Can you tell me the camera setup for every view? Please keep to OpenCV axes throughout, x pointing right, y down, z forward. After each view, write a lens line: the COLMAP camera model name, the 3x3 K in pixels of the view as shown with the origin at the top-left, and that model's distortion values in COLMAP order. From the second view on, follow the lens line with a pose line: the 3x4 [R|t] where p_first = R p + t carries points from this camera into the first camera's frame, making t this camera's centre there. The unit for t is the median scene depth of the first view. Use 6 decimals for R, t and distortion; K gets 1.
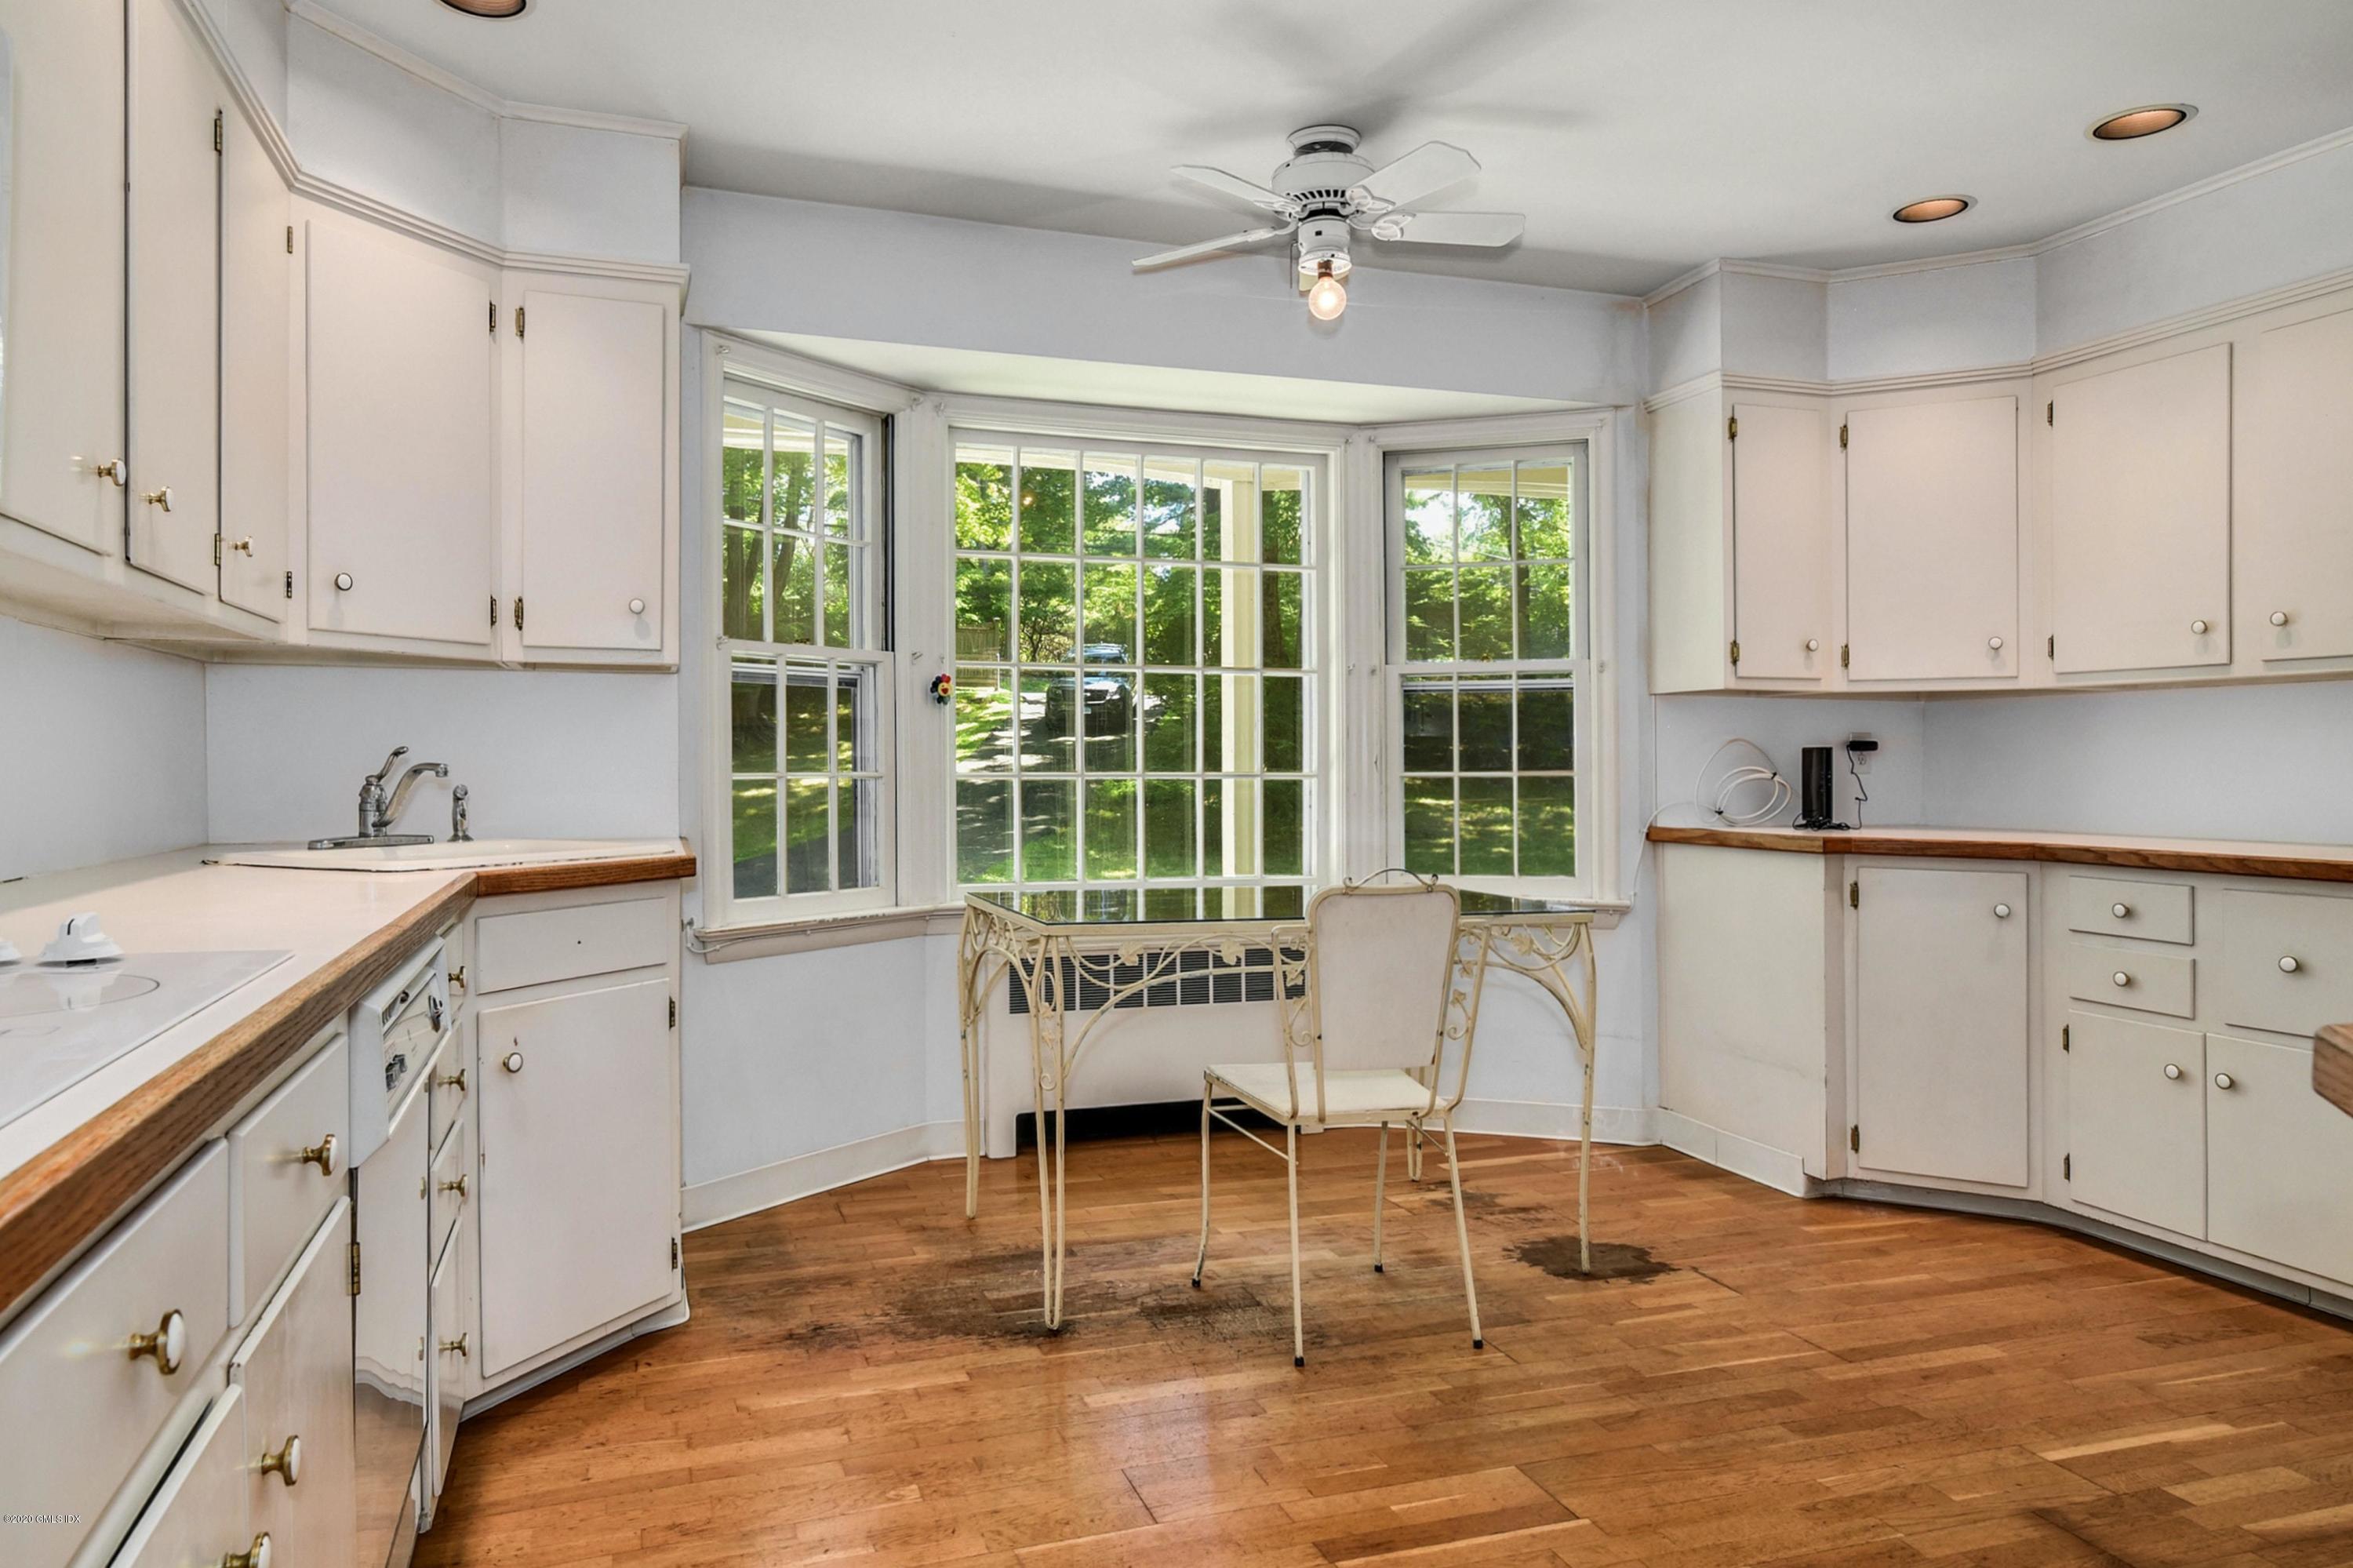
lens RADIAL K [[1434.9, 0, 1173.0], [0, 1434.9, 738.1], [0, 0, 1]] dist [0.008066, 0.000571]
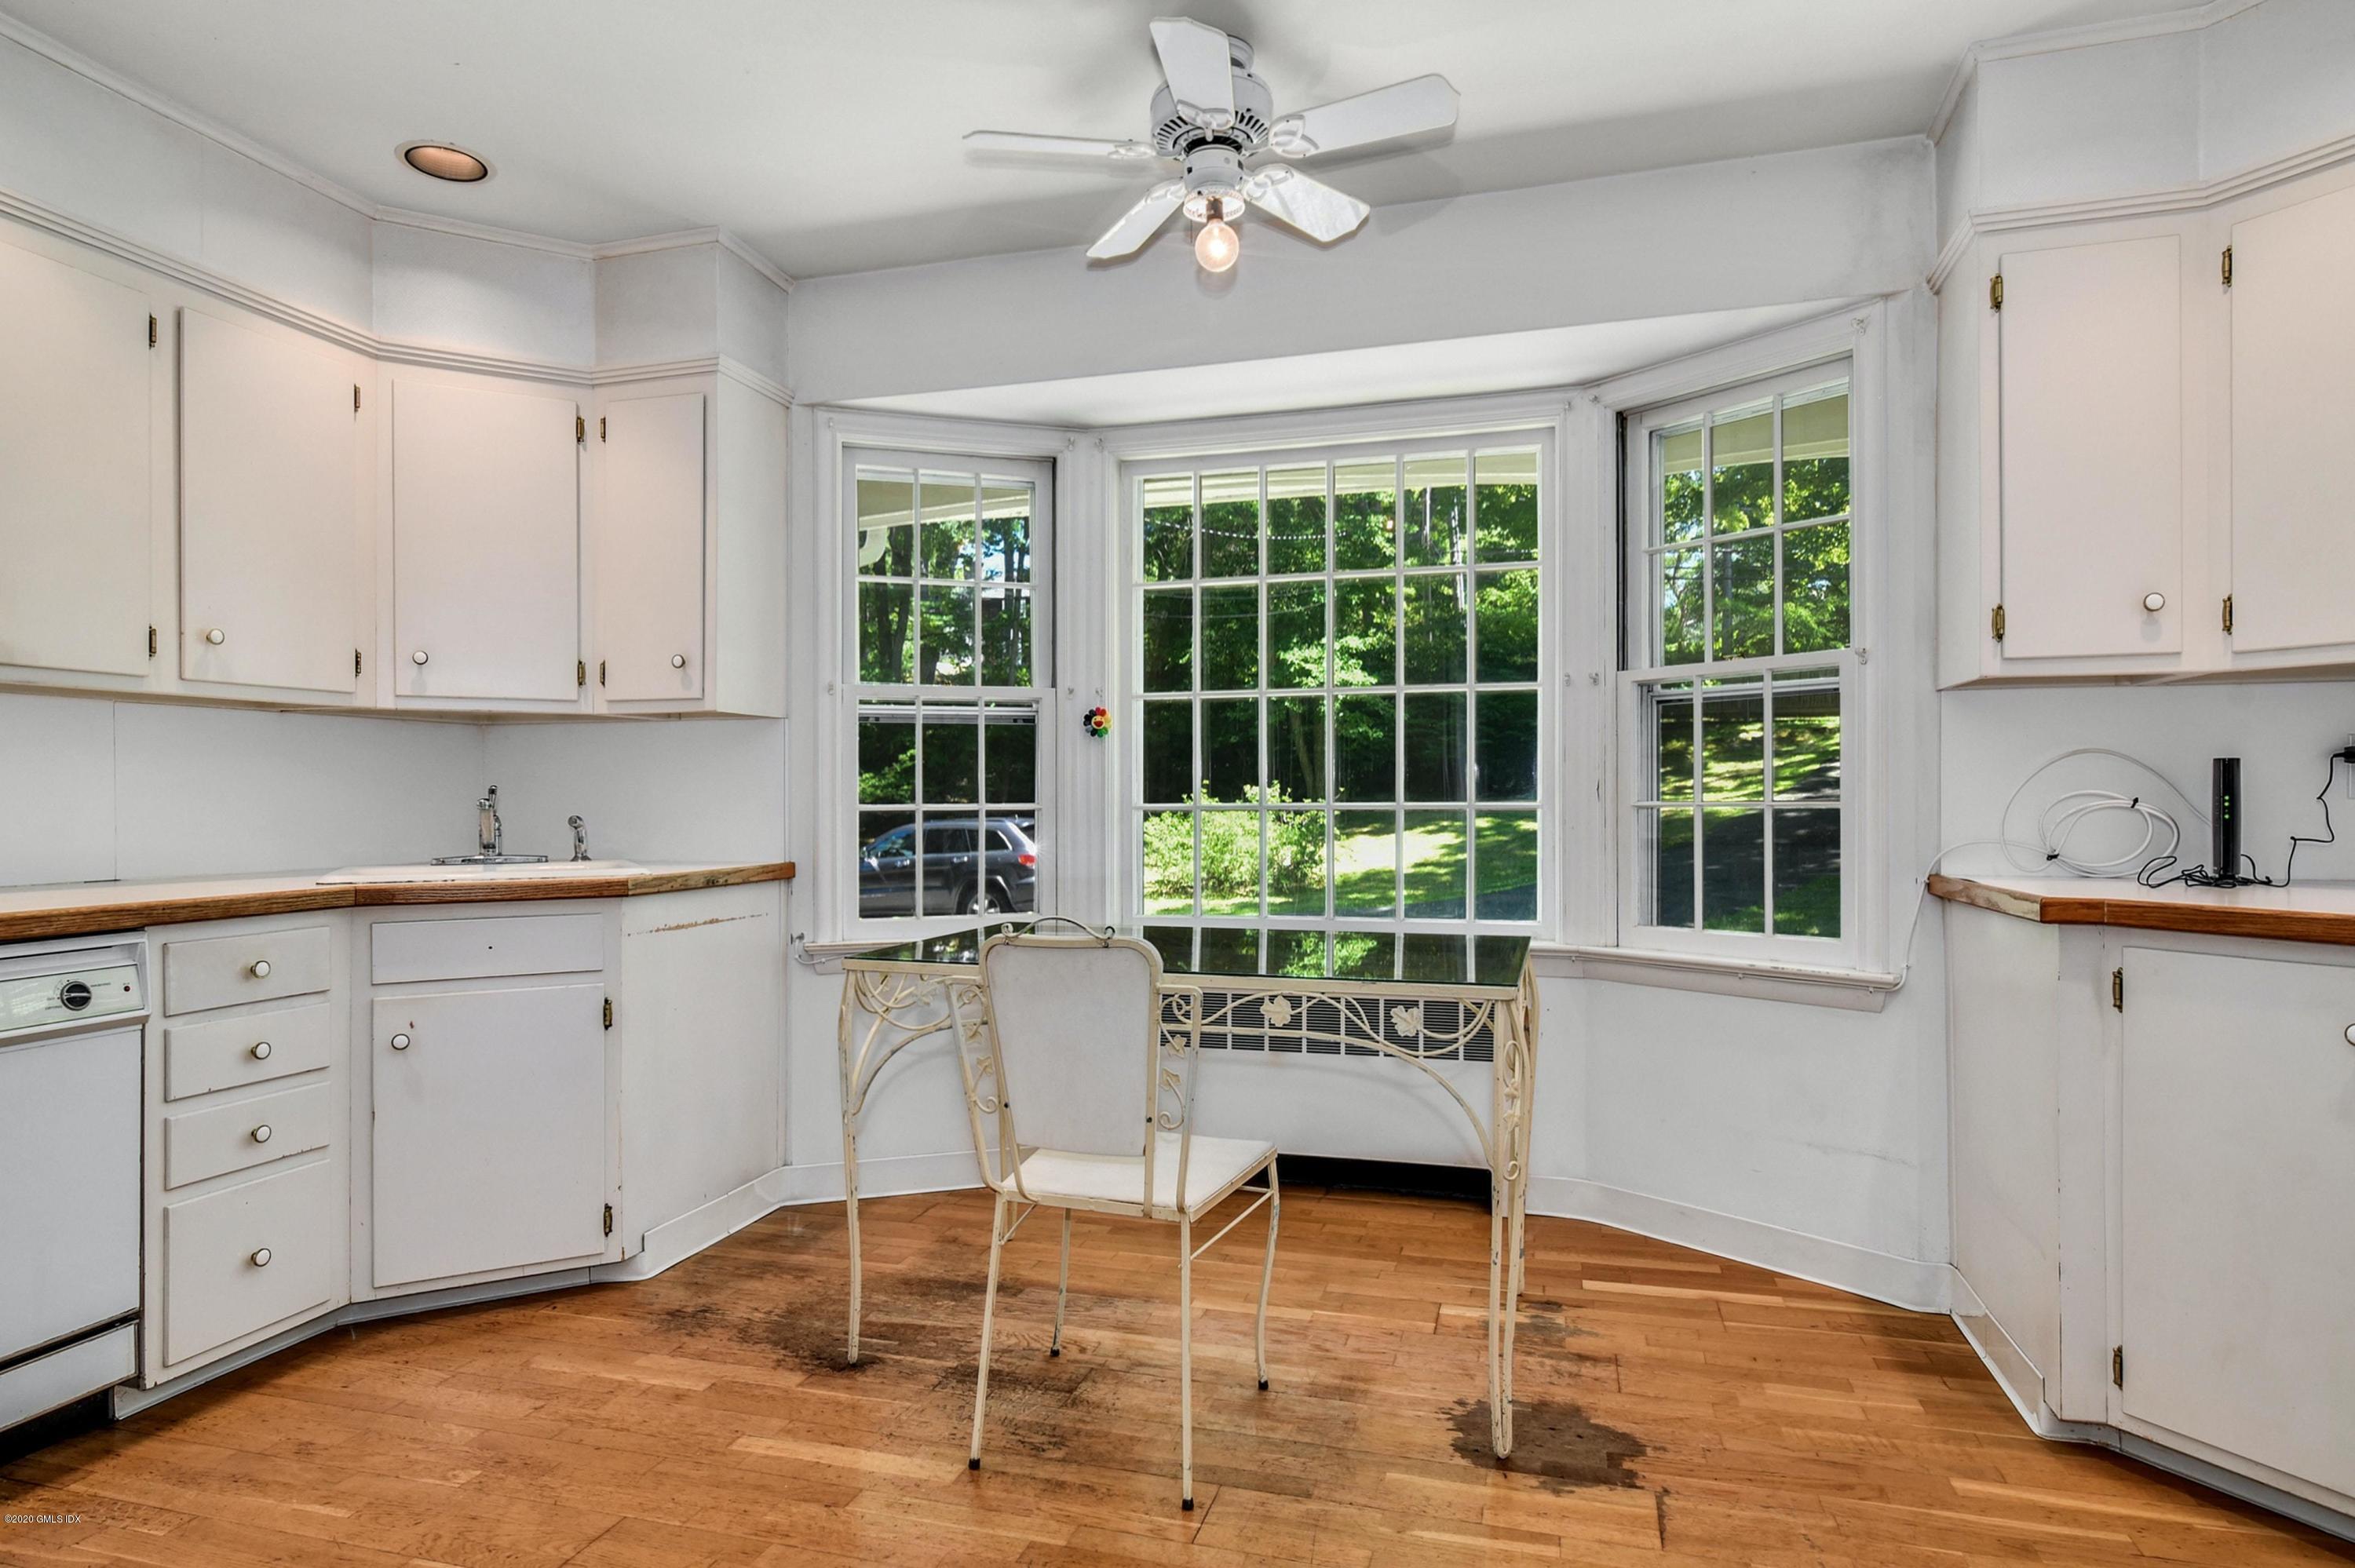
lens RADIAL K [[1305.7, 0, 1108.2], [0, 1305.7, 823.2], [0, 0, 1]] dist [-0.008067, 0.000291]
pose [[0.826806, 0.004723, -0.562467, 0.482419], [0.016906, 0.999304, 0.033241, 0.009165], [0.562233, -0.036993, 0.826151, 0.312184]]
